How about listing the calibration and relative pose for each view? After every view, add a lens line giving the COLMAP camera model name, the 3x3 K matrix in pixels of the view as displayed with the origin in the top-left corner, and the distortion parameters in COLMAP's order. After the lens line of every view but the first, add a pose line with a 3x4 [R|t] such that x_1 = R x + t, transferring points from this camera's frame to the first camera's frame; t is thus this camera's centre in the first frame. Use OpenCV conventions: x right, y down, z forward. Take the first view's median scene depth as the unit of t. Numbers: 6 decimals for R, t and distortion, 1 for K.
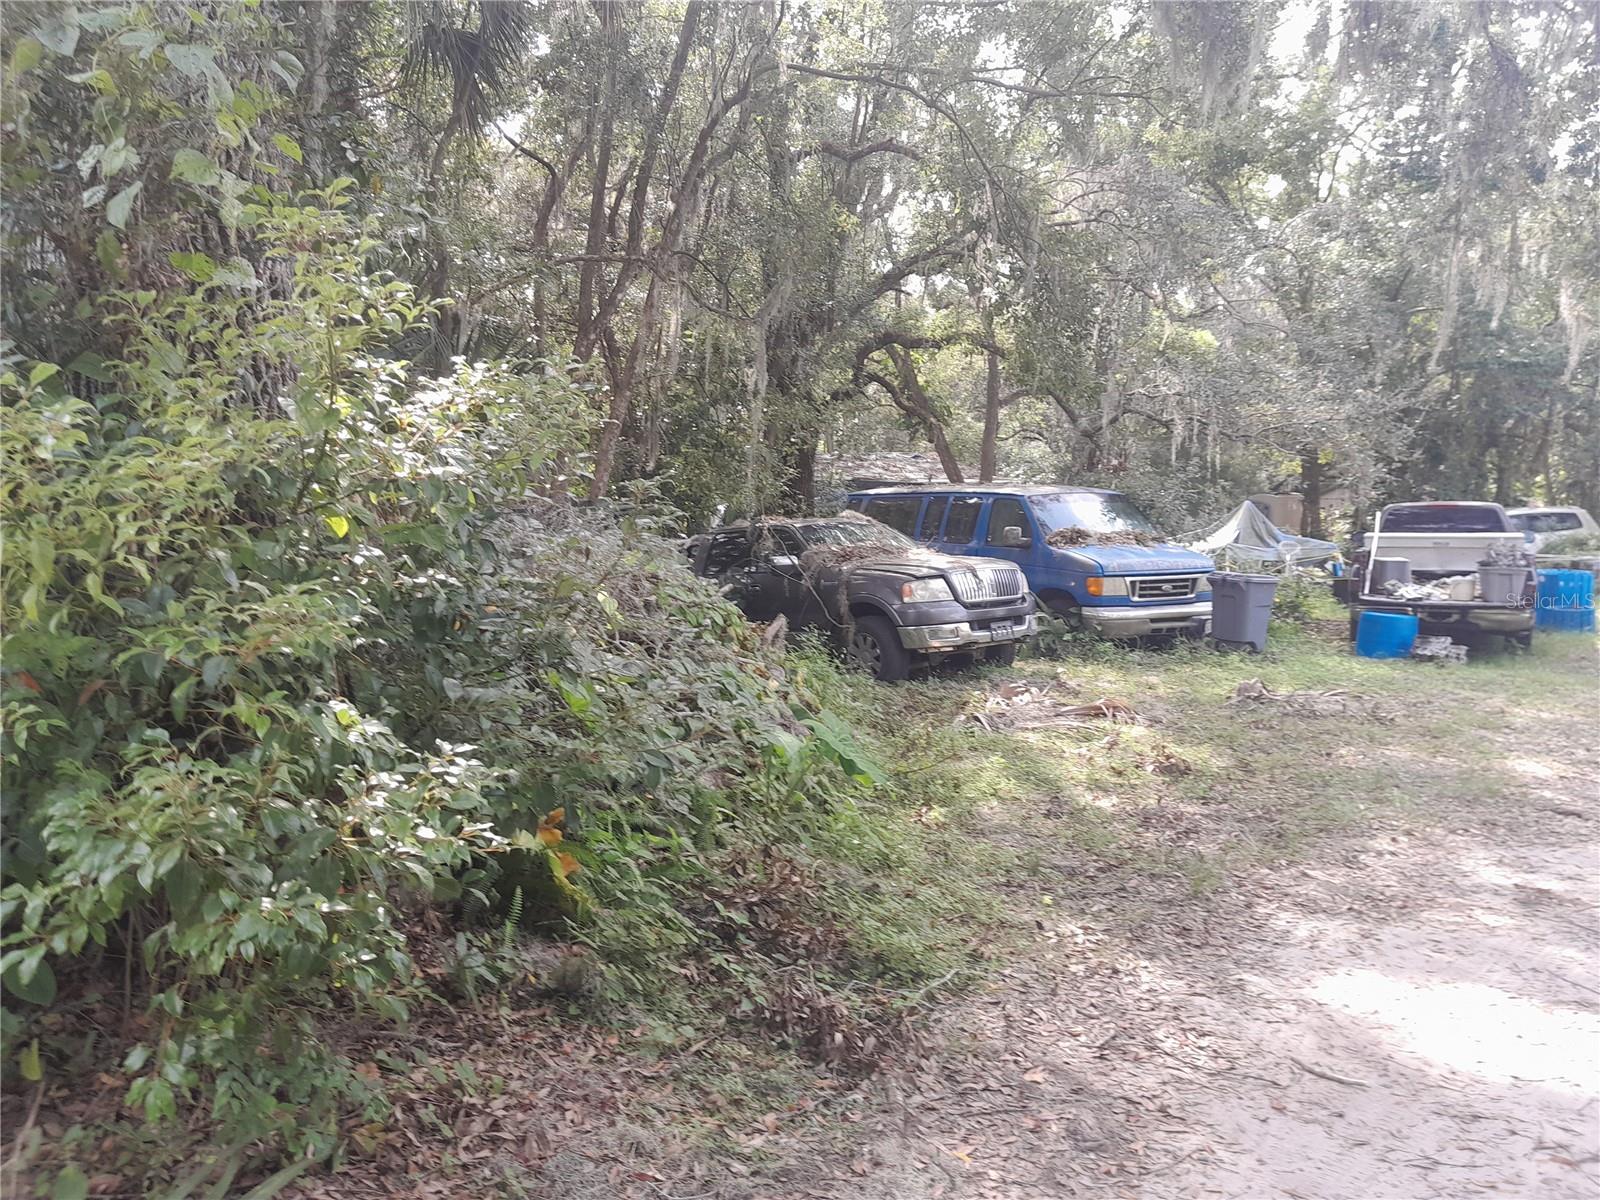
lens RADIAL K [[1243.3, 0, 800.0], [0, 1243.3, 600.0], [0, 0, 1]] dist [0.041636, -0.073497]
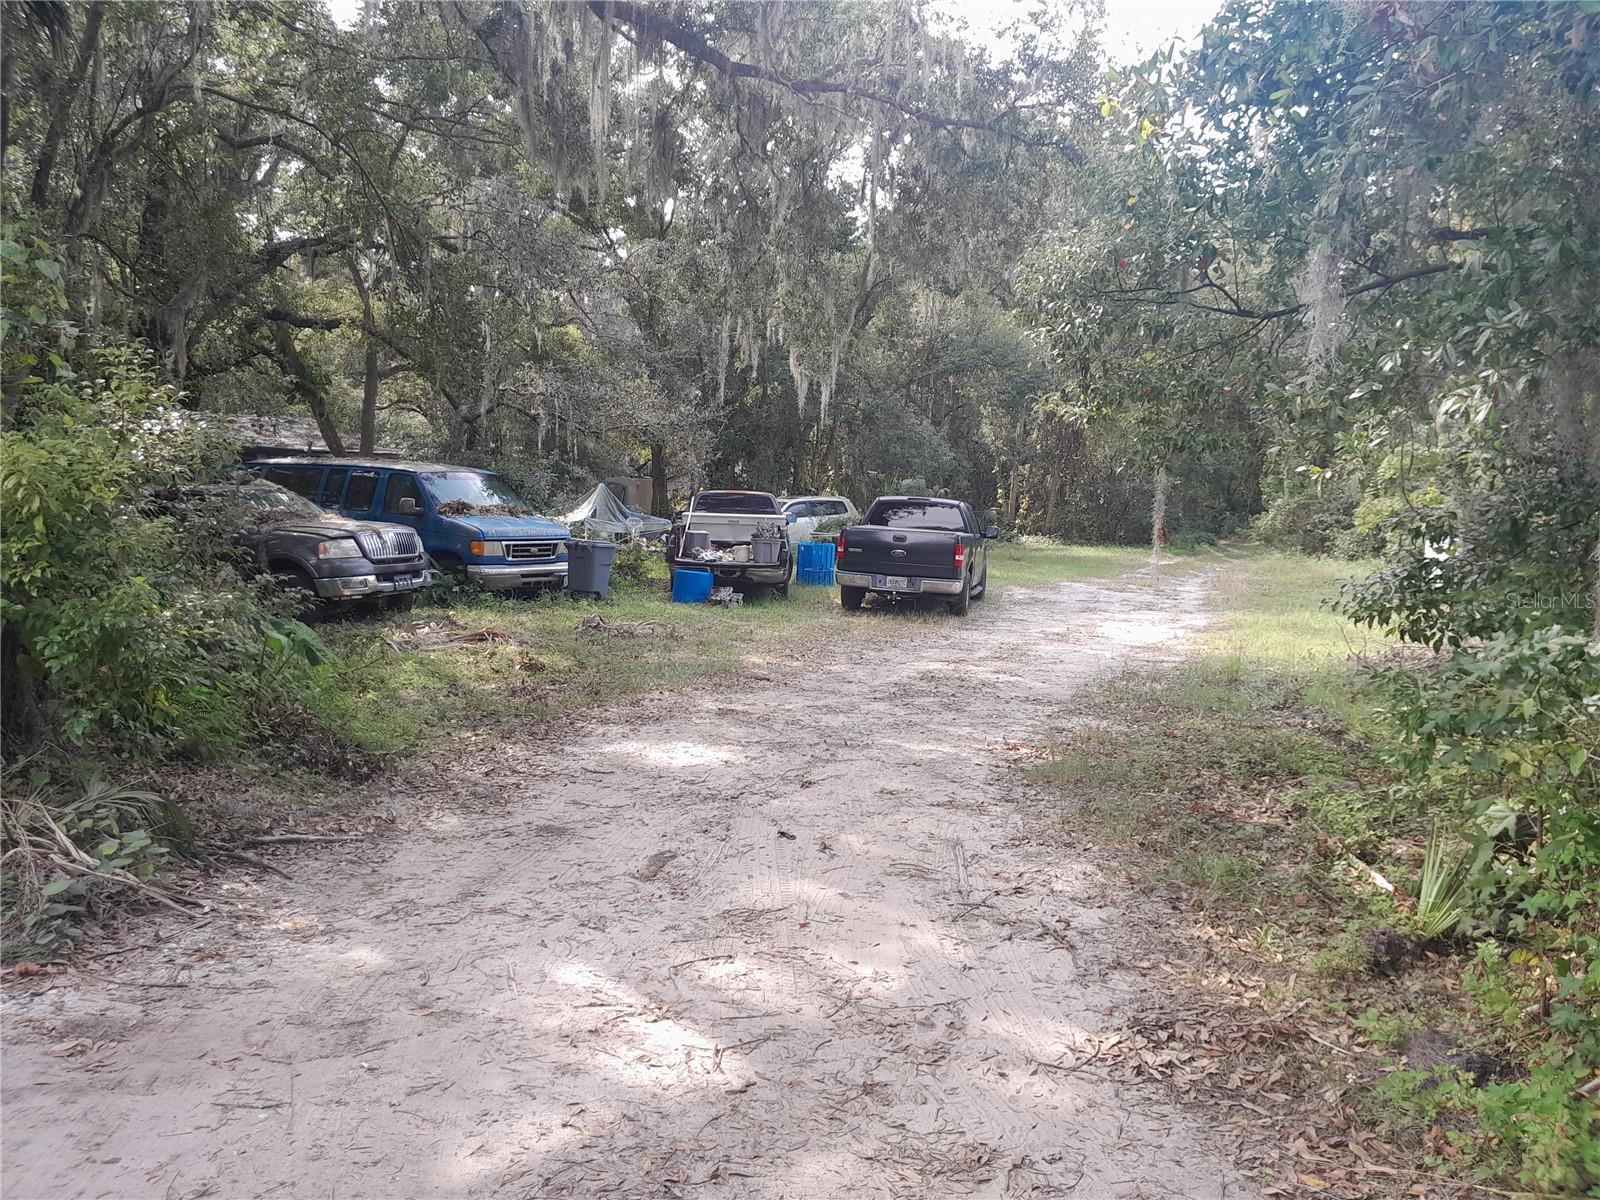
lens RADIAL K [[1229.0, 0, 807.8], [0, 1229.0, 627.8], [0, 0, 1]] dist [0.060356, -0.093570]
pose [[0.879440, -0.020444, 0.475570, -0.065733], [-0.000155, 0.999065, 0.043236, 0.015645], [-0.476009, -0.038097, 0.878615, -0.262827]]
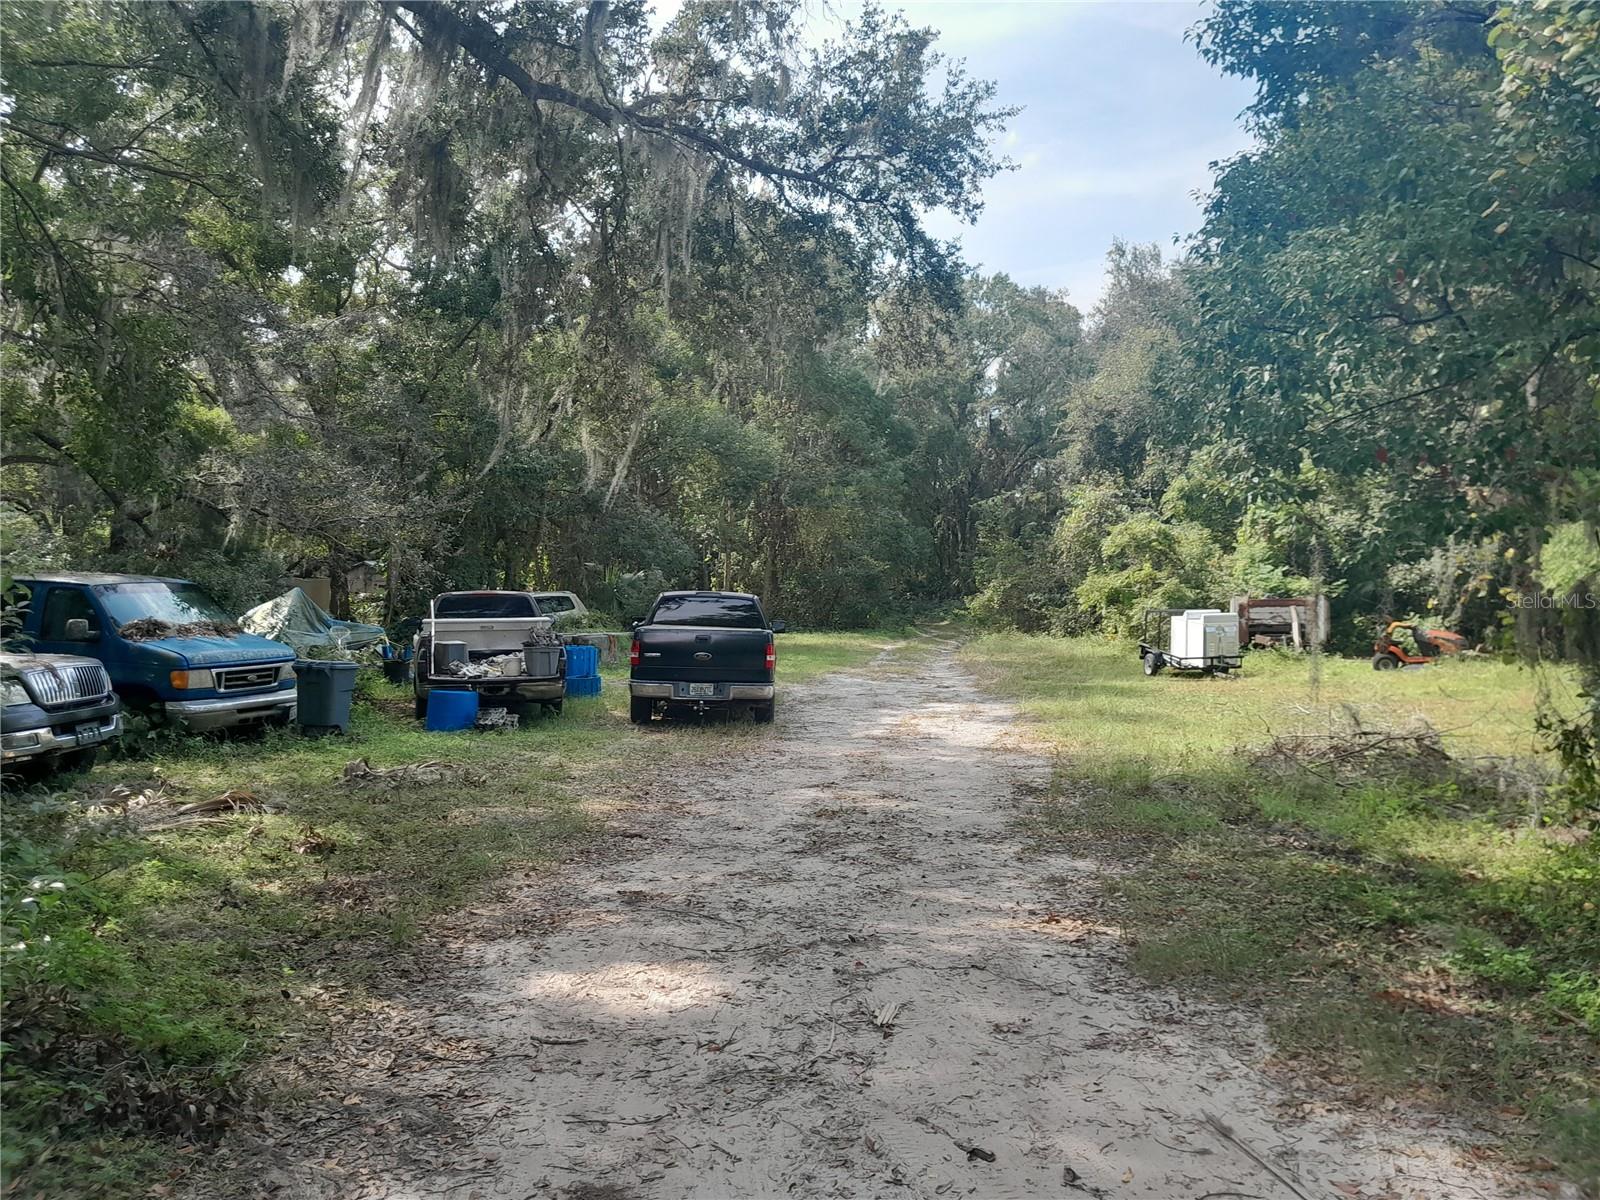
lens RADIAL K [[1247.9, 0, 792.4], [0, 1247.9, 617.5], [0, 0, 1]] dist [0.176727, -0.477262]
pose [[0.732848, -0.017480, 0.680168, -0.088361], [0.050658, 0.998297, -0.028927, -0.007194], [-0.678504, 0.055655, 0.732485, -0.056369]]
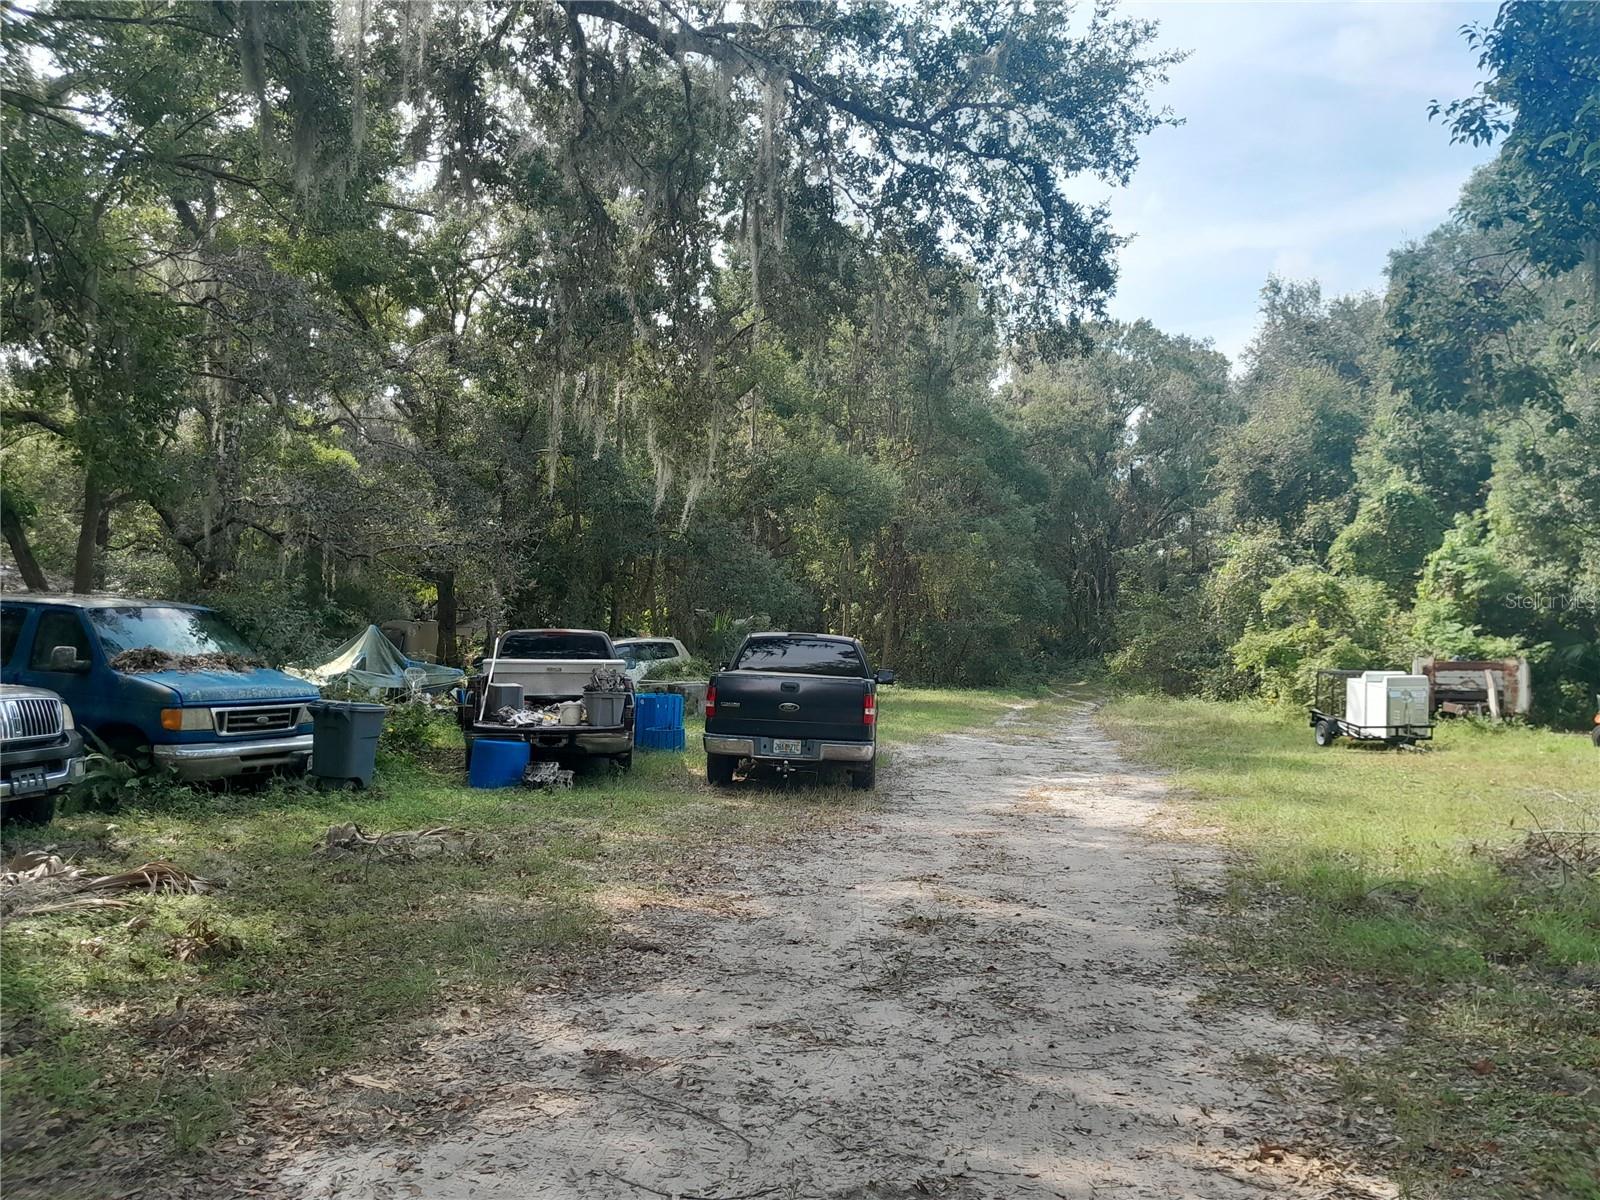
lens RADIAL K [[1255.6, 0, 800.0], [0, 1255.6, 600.0], [0, 0, 1]] dist [0.040888, -0.067635]
pose [[0.795868, 0.036119, 0.604392, 0.060704], [0.025075, 0.995396, -0.092505, -0.001924], [-0.604951, 0.088777, 0.791298, 0.073708]]
